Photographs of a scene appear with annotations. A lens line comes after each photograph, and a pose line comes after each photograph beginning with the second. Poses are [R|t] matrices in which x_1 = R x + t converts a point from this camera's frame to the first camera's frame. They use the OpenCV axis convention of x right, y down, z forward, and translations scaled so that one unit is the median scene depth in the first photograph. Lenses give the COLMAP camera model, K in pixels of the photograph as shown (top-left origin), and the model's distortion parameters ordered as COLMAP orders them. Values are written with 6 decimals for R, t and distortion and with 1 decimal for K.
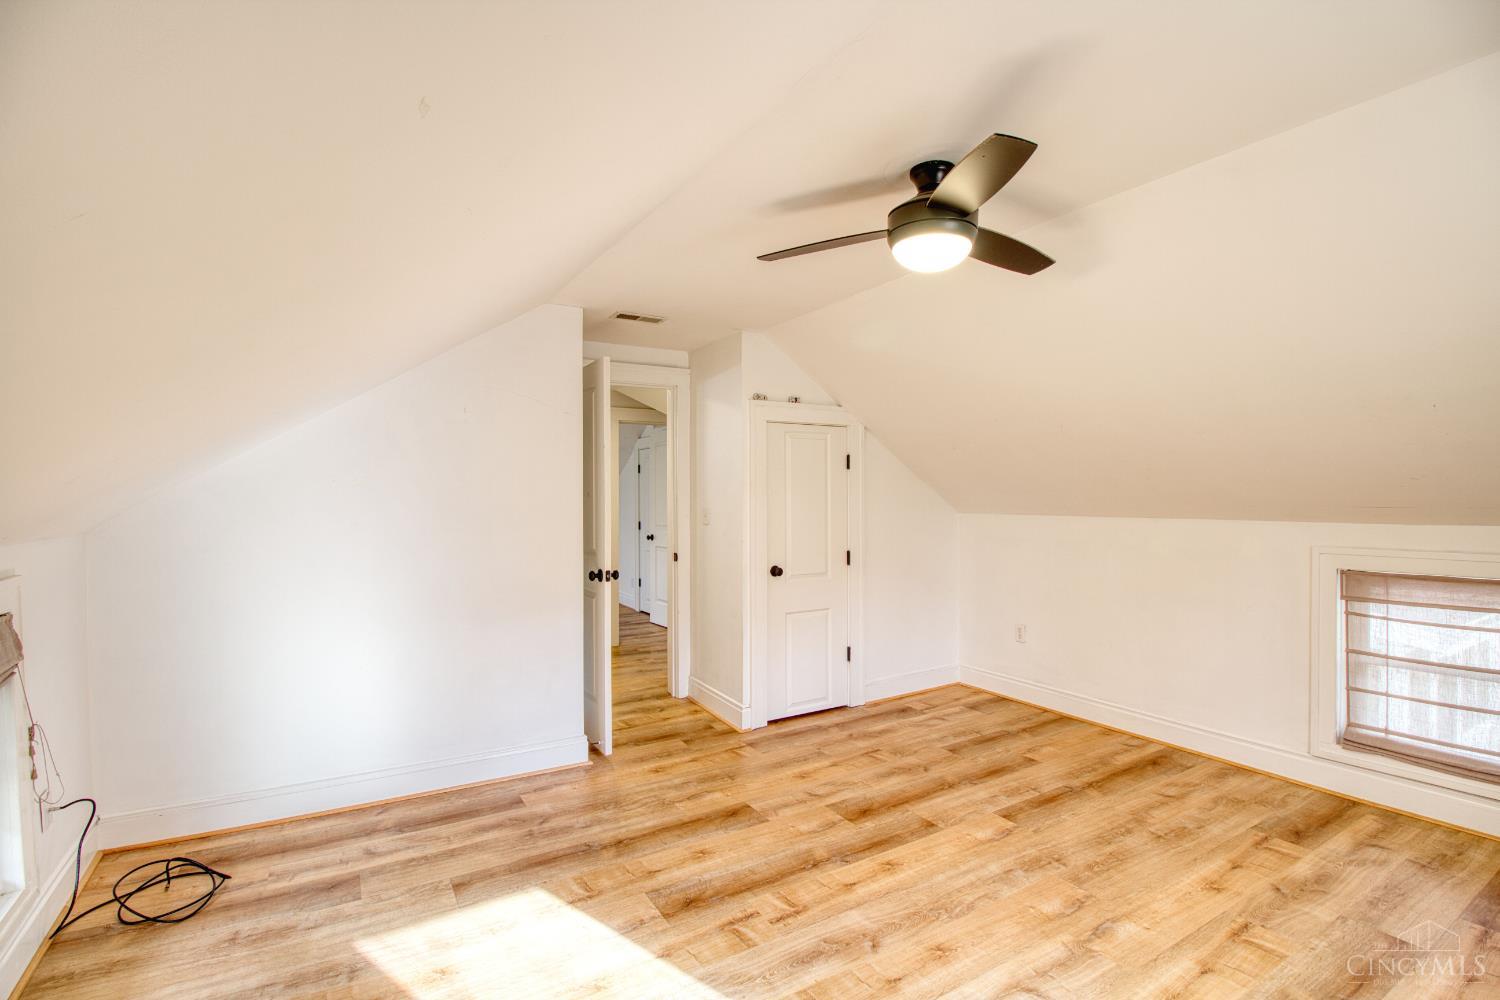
lens RADIAL K [[694.3, 0, 754.1], [0, 694.3, 489.7], [0, 0, 1]] dist [-0.003381, -0.016501]
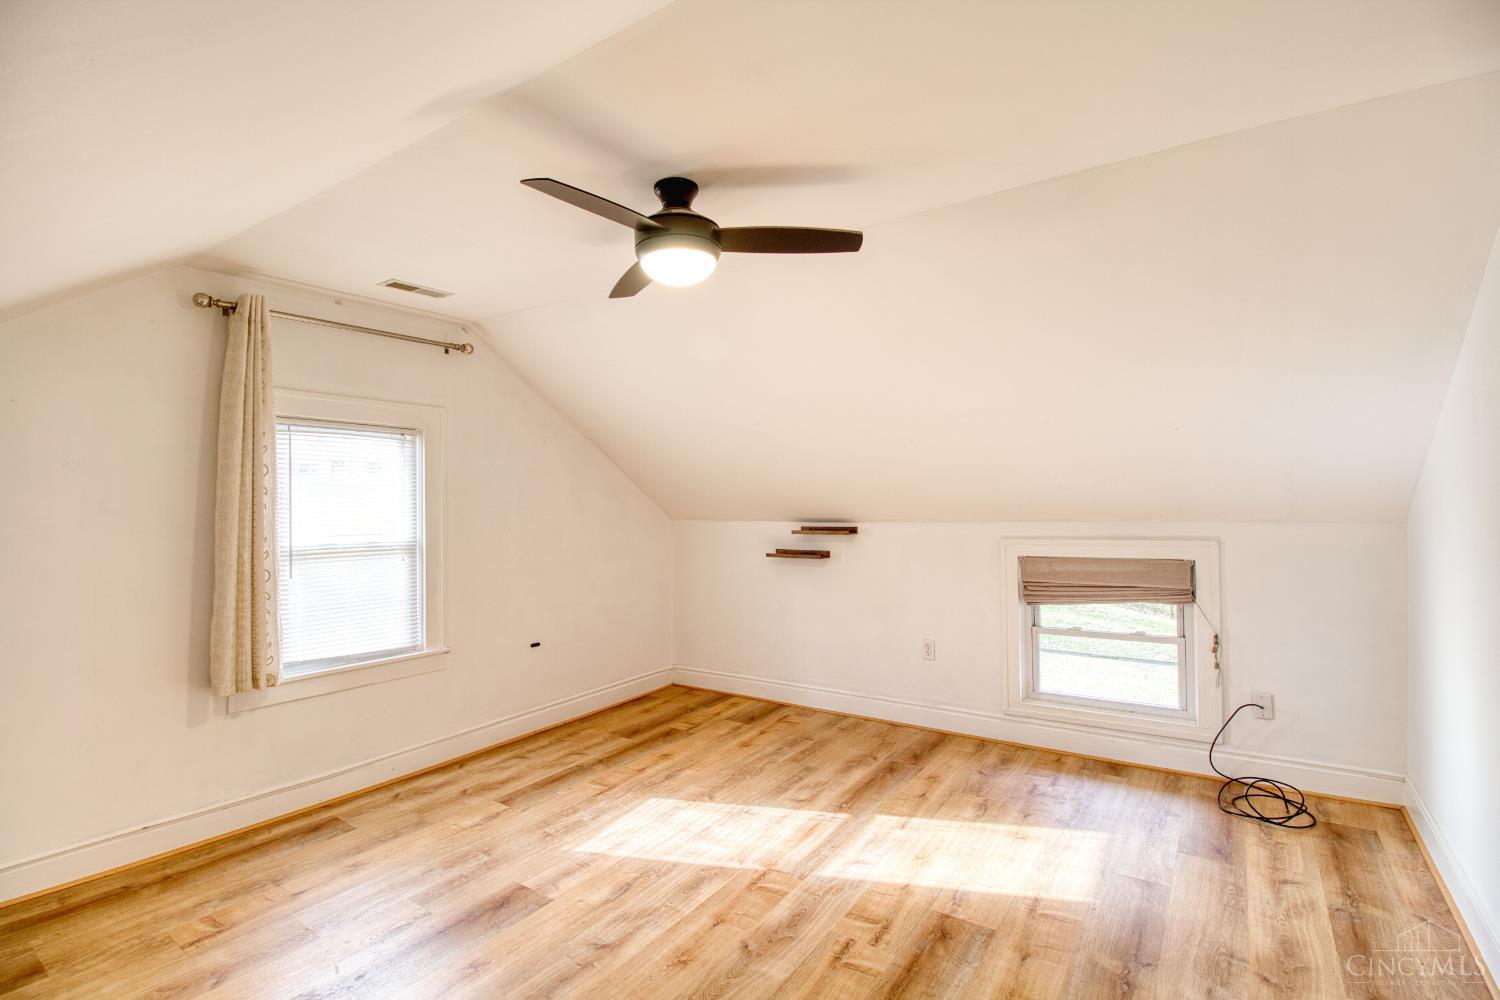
lens RADIAL K [[710.9, 0, 746.5], [0, 710.9, 497.2], [0, 0, 1]] dist [0.012395, -0.017351]
pose [[-0.916421, 0.018791, -0.399775, 0.533496], [0.022049, 0.999751, -0.003553, 0.005084], [0.399609, -0.012070, -0.916606, 1.813759]]
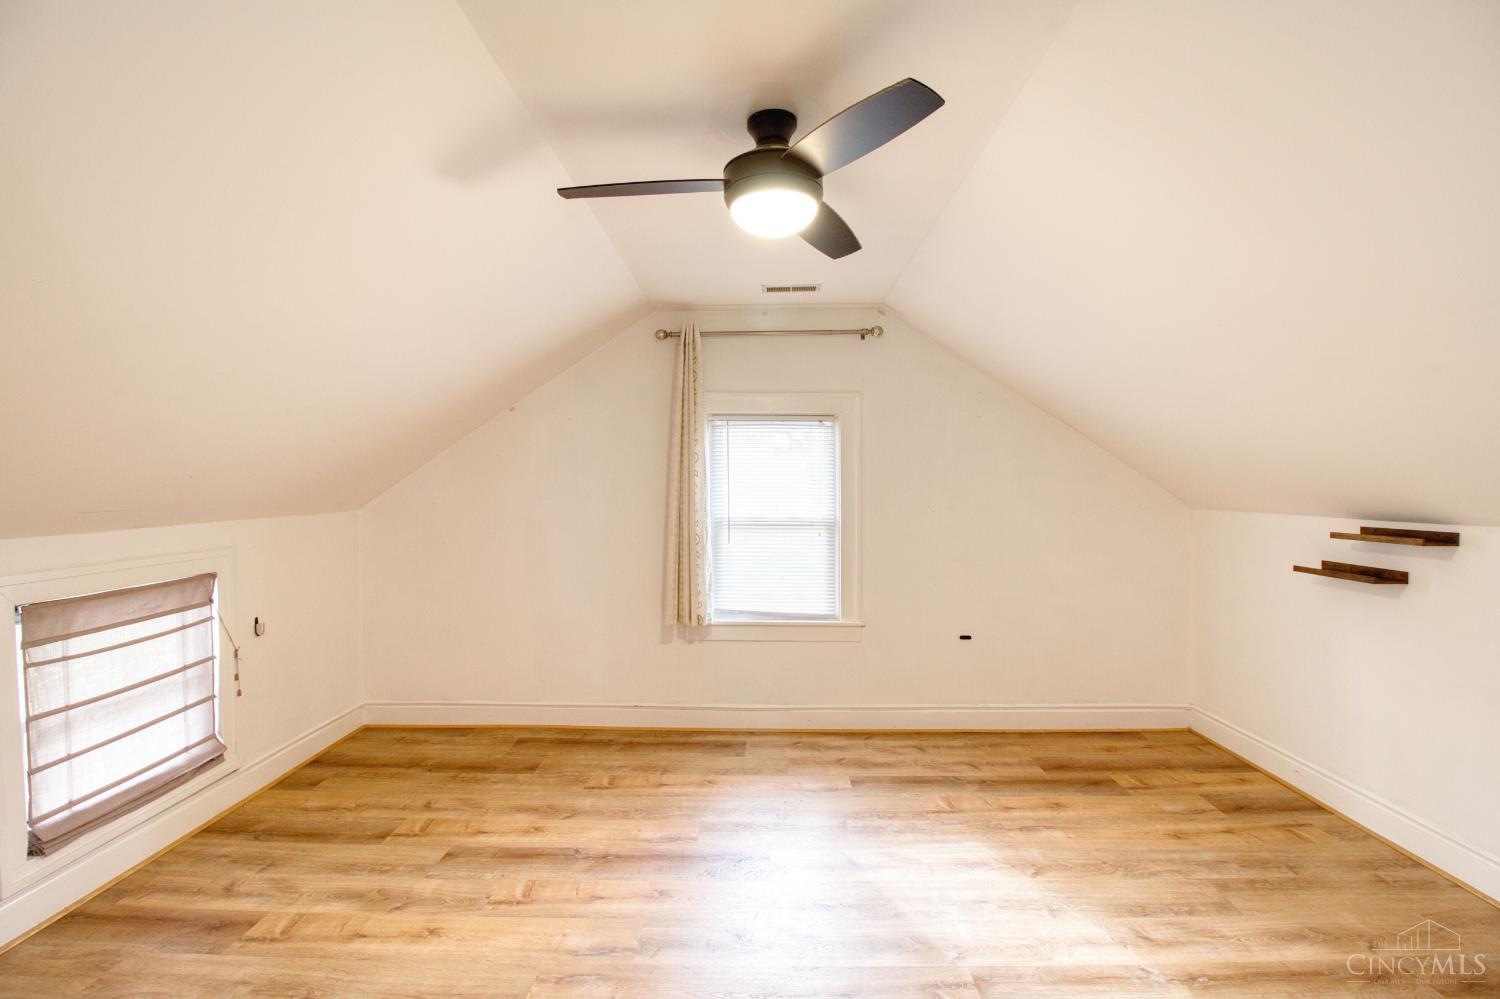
lens RADIAL K [[710.9, 0, 746.5], [0, 710.9, 496.7], [0, 0, 1]] dist [0.012395, -0.017351]
pose [[-0.838085, 0.004539, 0.545521, -0.187418], [0.010043, 0.999924, 0.007110, 0.013226], [-0.545447, 0.011437, -0.838067, 1.617037]]
